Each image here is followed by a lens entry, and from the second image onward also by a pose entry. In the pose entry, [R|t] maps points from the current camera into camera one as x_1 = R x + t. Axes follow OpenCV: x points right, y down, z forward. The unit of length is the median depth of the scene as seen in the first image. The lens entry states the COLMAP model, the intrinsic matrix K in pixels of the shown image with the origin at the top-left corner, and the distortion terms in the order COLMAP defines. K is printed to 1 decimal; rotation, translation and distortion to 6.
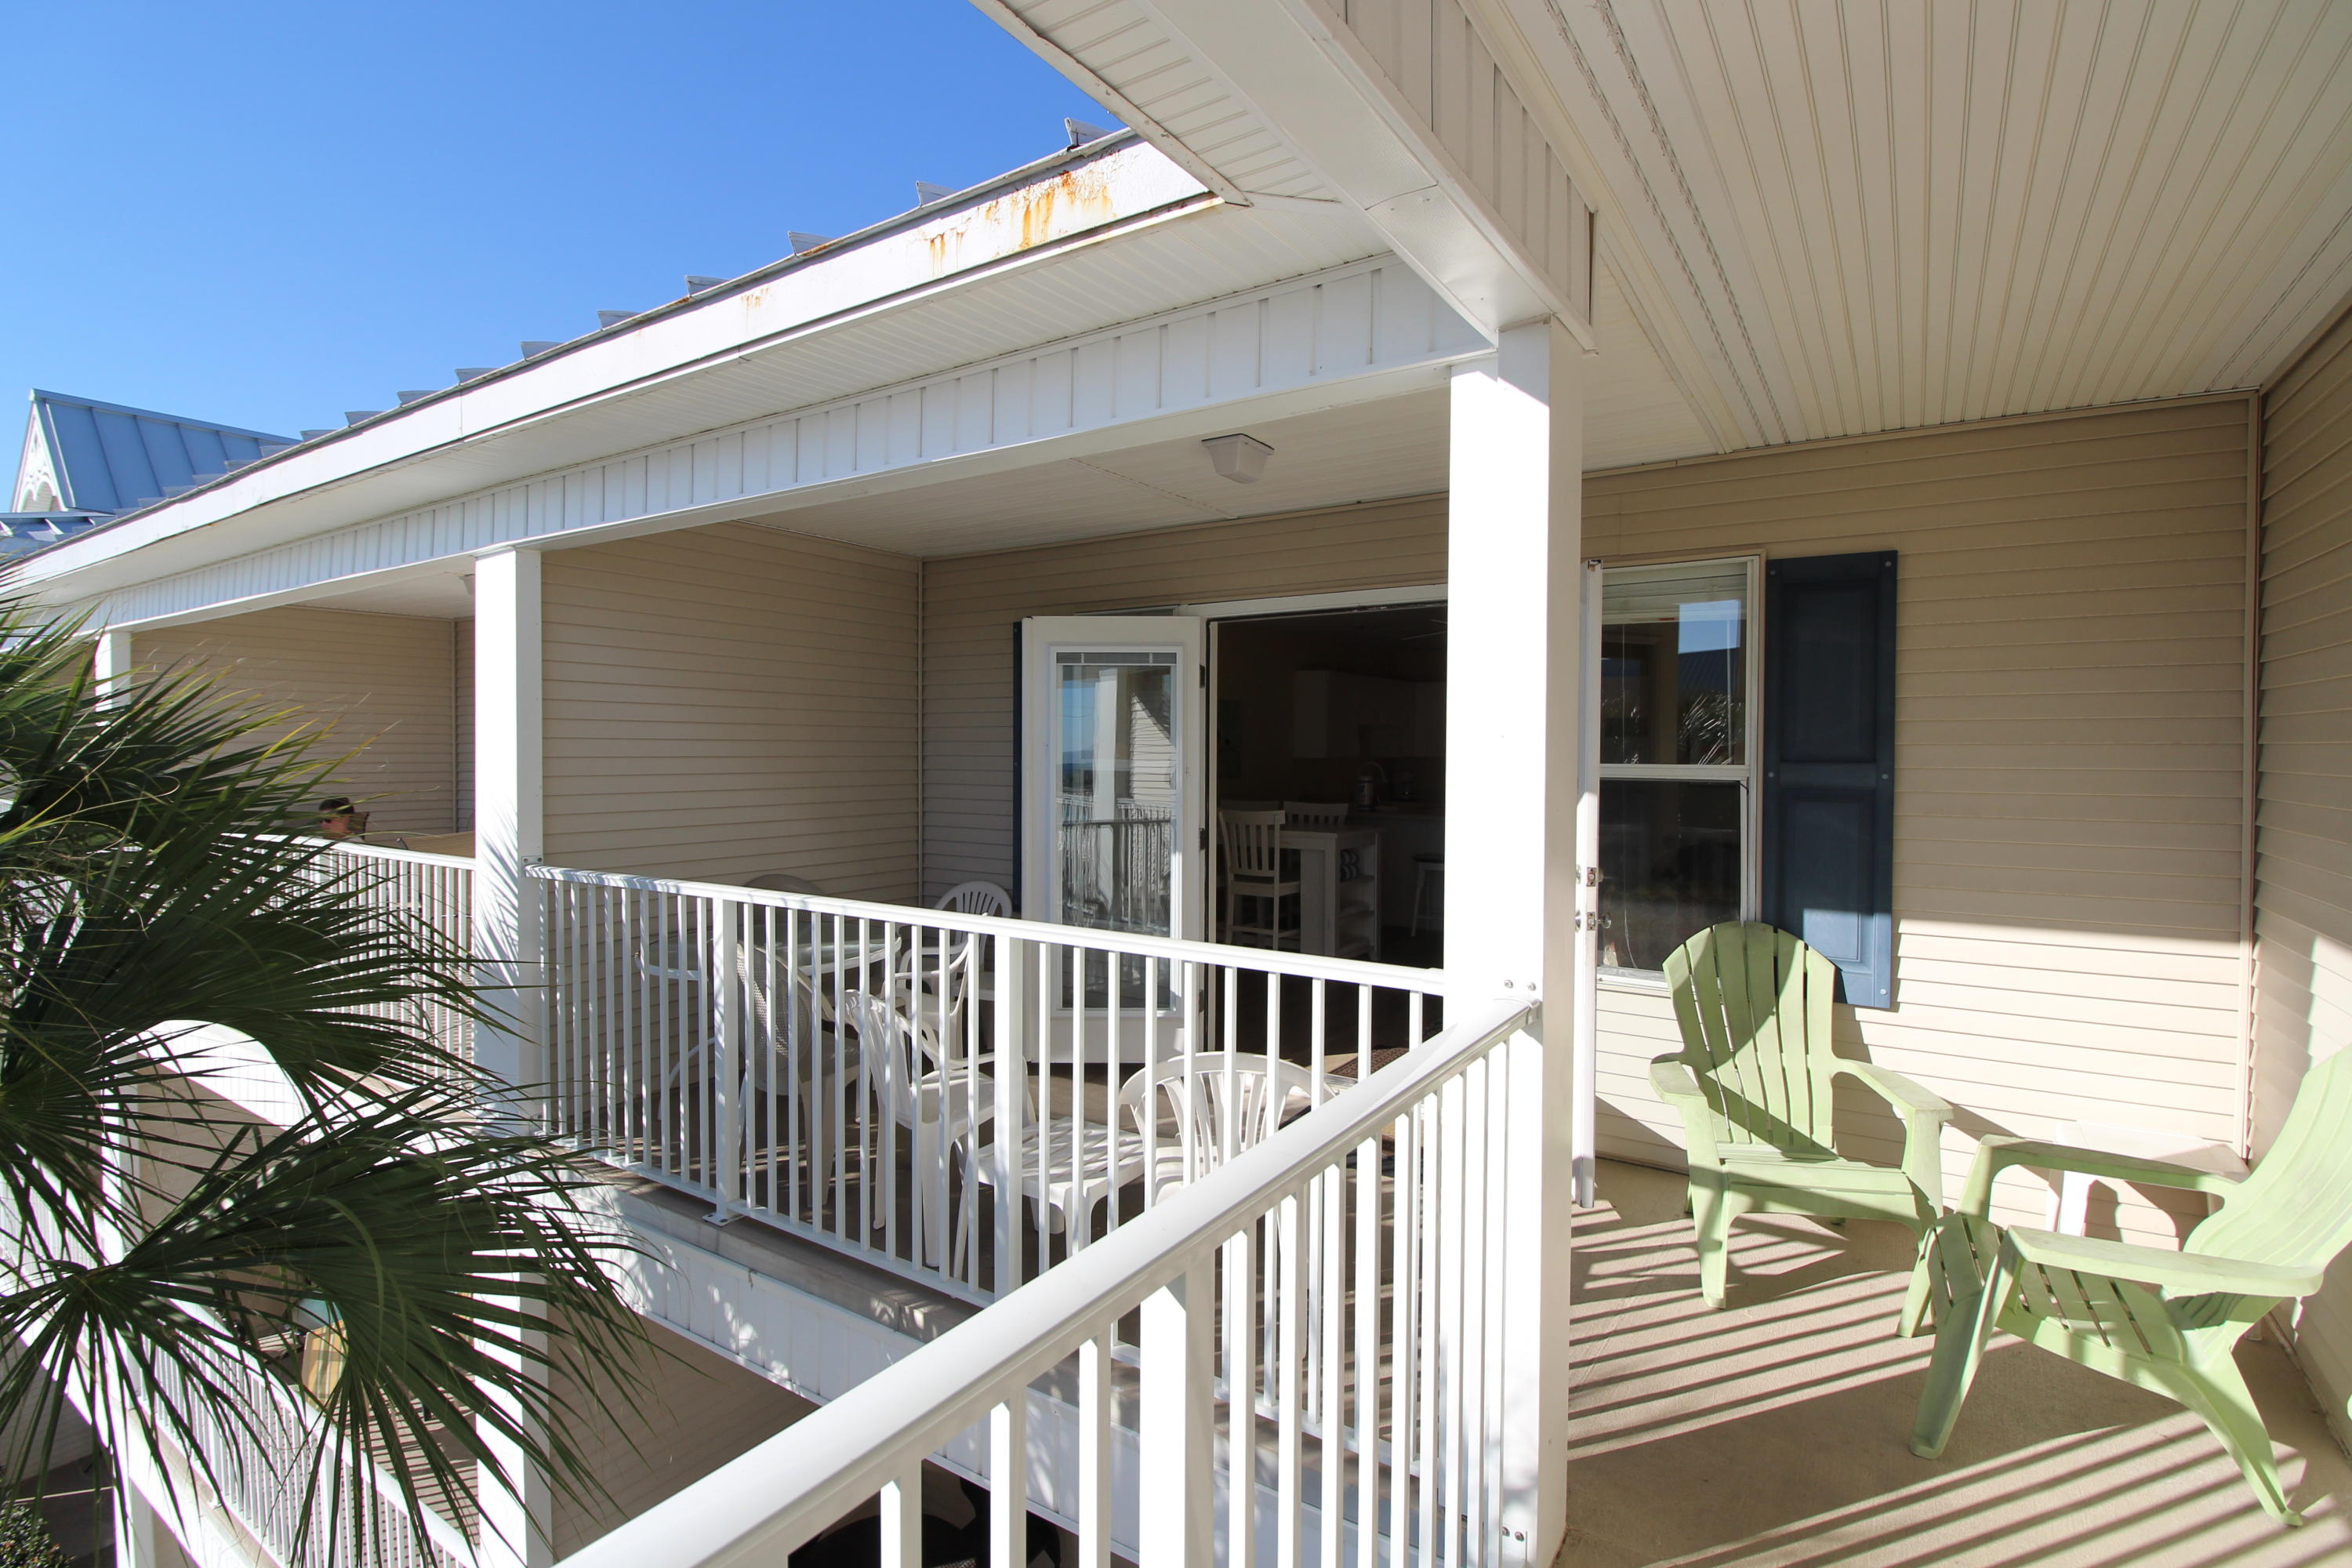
lens RADIAL K [[1129.2, 0, 1168.4], [0, 1129.2, 794.2], [0, 0, 1]] dist [-0.010232, -0.009277]
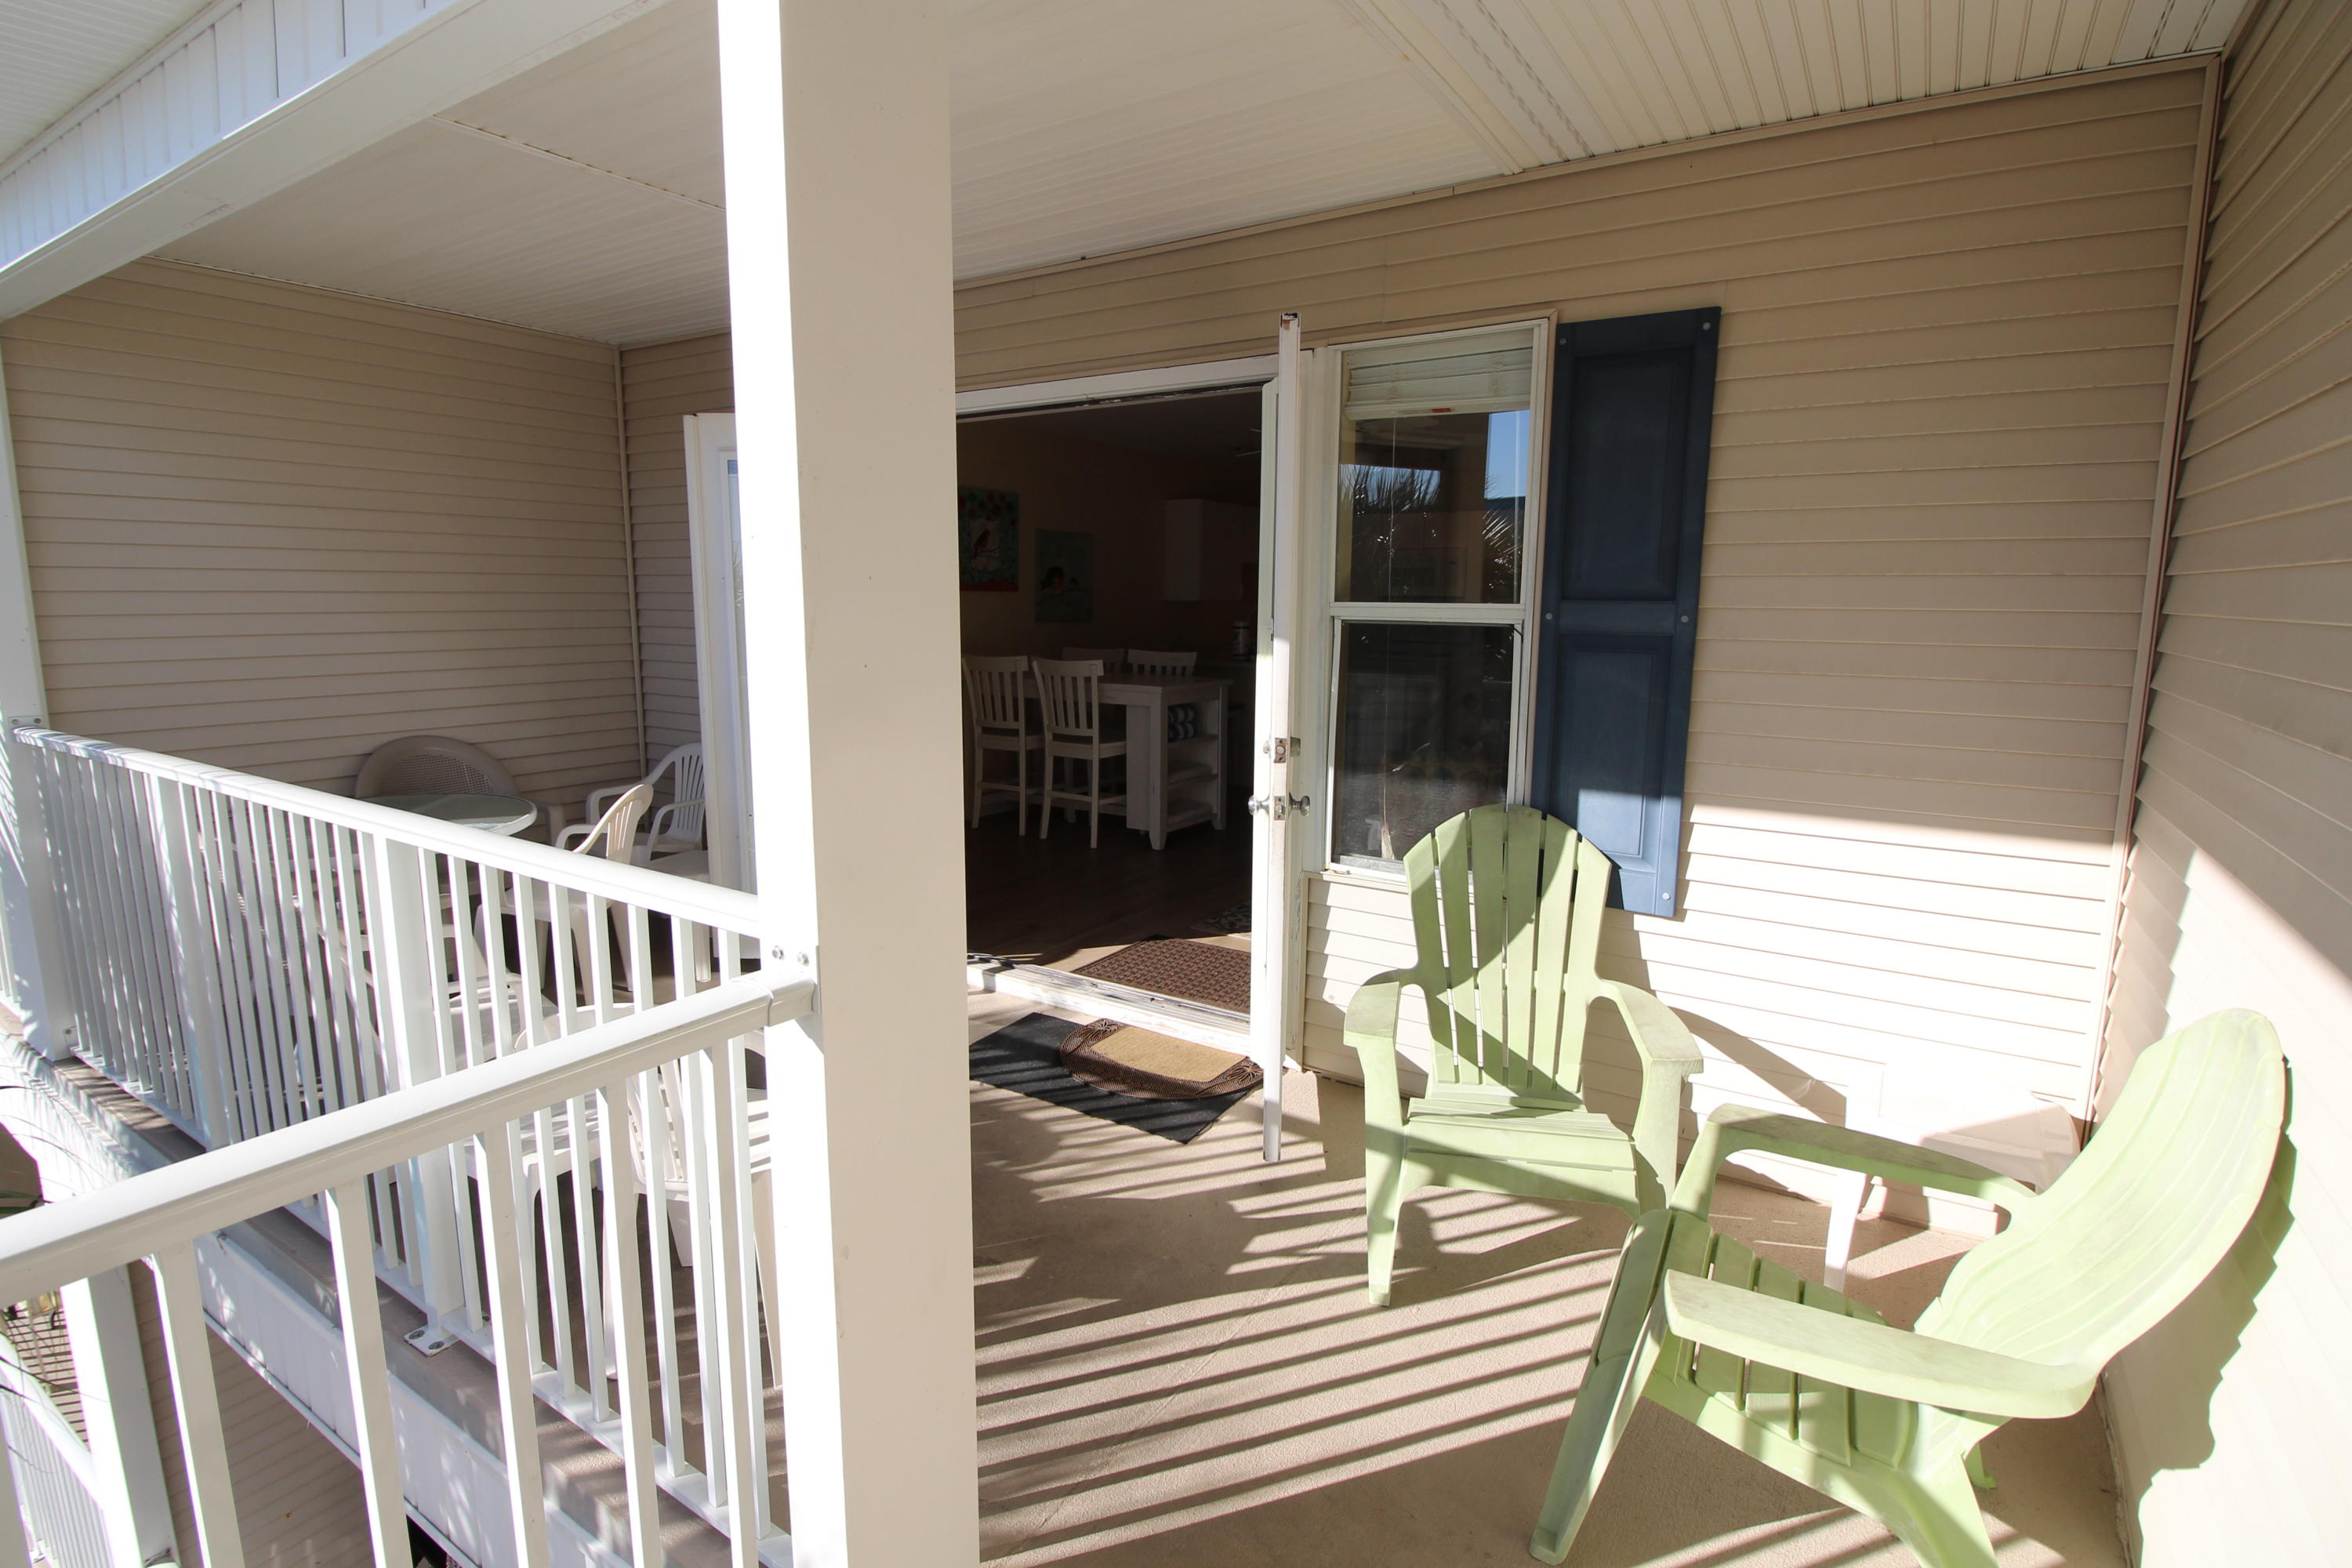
lens RADIAL K [[1129.2, 0, 1183.6], [0, 1129.2, 801.7], [0, 0, 1]] dist [-0.010232, -0.009277]
pose [[0.999931, 0.002984, 0.011374, 0.289474], [-0.004535, 0.990289, 0.138952, 0.002300], [-0.010849, -0.138994, 0.990234, 0.231280]]
